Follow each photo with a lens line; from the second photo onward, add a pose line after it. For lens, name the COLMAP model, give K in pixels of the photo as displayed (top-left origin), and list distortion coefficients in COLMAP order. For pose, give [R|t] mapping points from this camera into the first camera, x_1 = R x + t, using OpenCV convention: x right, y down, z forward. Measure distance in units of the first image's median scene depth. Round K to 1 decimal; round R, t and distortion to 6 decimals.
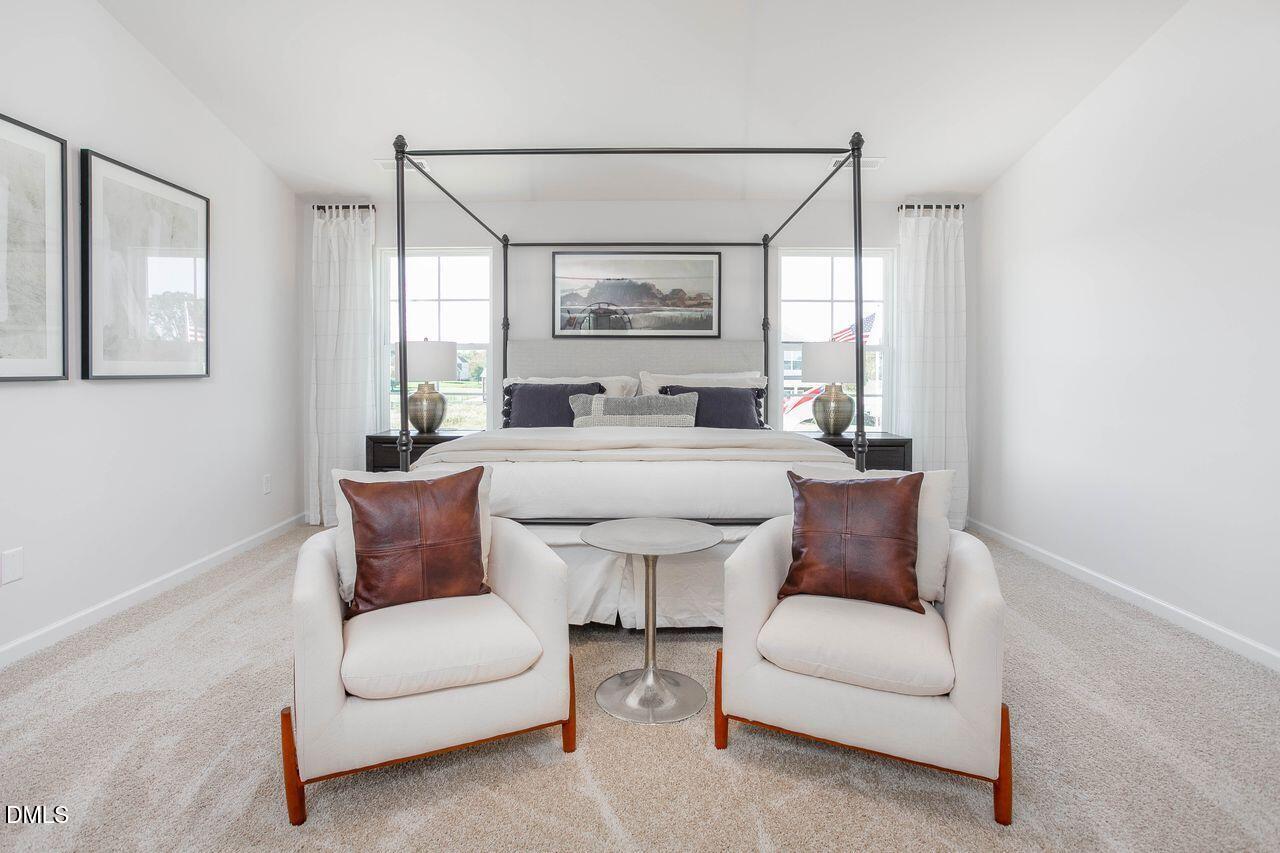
lens RADIAL K [[709.0, 0, 637.7], [0, 709.0, 370.2], [0, 0, 1]] dist [-0.034343, 0.000845]
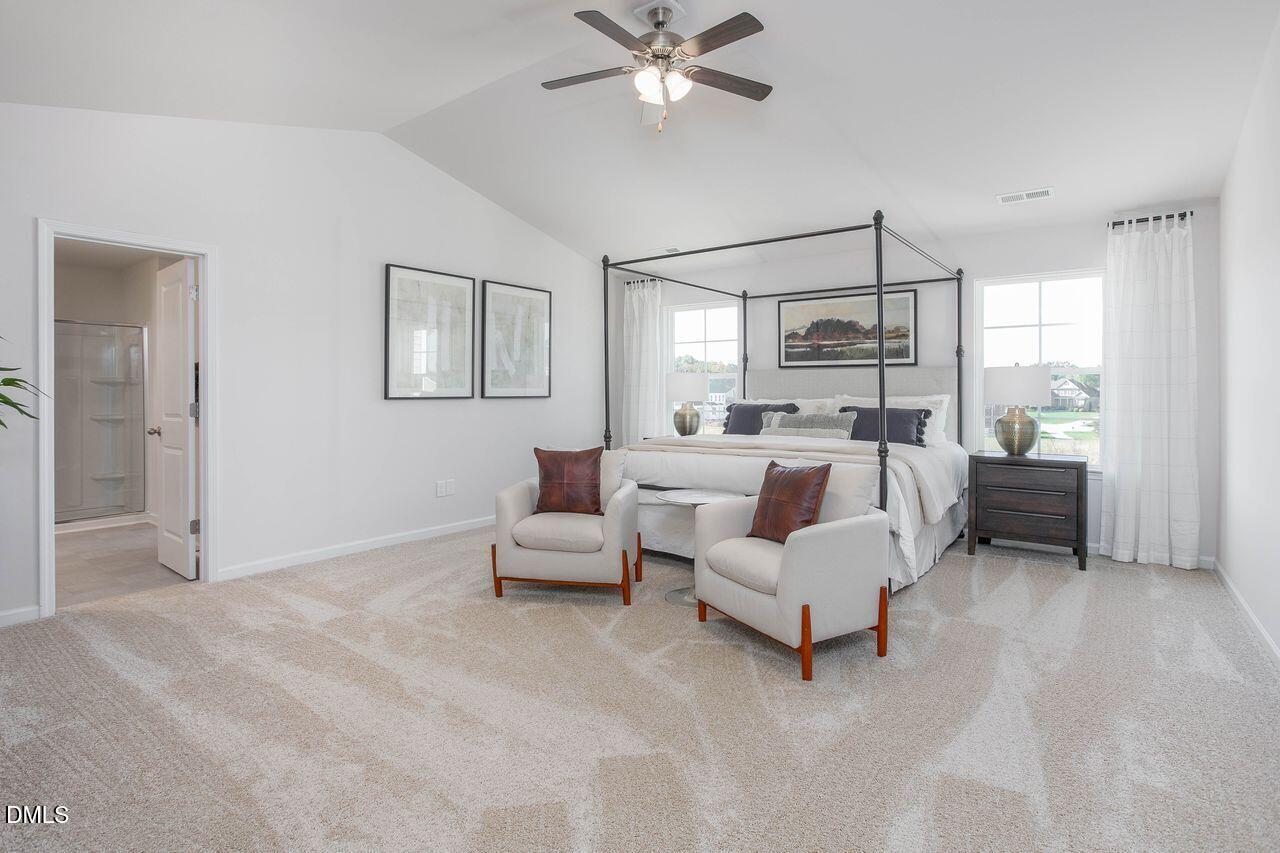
lens RADIAL K [[818.5, 0, 639.9], [0, 818.5, 405.3], [0, 0, 1]] dist [-0.020109, 0.001823]
pose [[0.758309, 0.009086, -0.651833, 0.651967], [-0.000132, 0.999905, 0.013784, 0.000820], [0.651896, -0.010366, 0.758238, -0.283926]]
